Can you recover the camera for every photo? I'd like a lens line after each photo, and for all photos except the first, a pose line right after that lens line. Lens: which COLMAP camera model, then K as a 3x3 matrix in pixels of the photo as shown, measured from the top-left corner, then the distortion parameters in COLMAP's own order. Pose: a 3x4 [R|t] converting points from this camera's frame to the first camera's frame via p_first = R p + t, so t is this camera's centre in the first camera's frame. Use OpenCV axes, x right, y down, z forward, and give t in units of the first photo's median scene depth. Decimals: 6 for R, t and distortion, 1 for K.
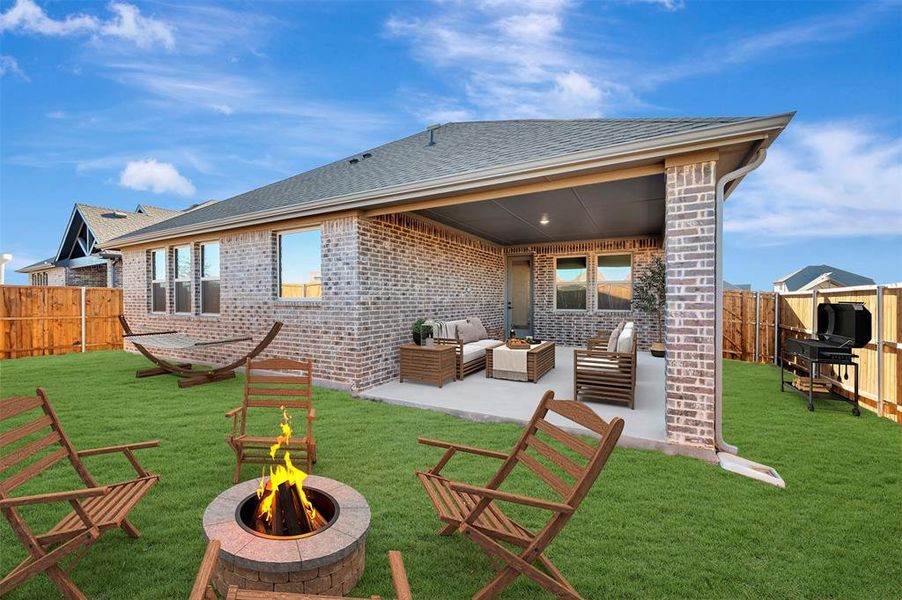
lens RADIAL K [[358.9, 0, 452.7], [0, 358.9, 304.3], [0, 0, 1]] dist [-0.000036, -0.000154]
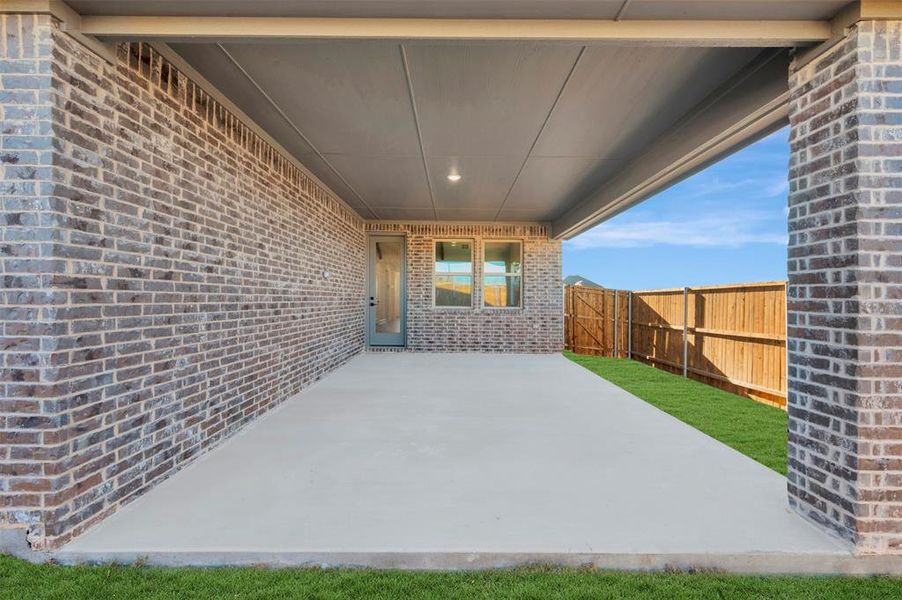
lens RADIAL K [[358.9, 0, 452.7], [0, 358.9, 304.3], [0, 0, 1]] dist [-0.000036, -0.000154]
pose [[0.879418, 0.004110, 0.476032, -0.090200], [-0.005007, 0.999987, 0.000617, 0.015363], [-0.476023, -0.002926, 0.879428, 0.495119]]
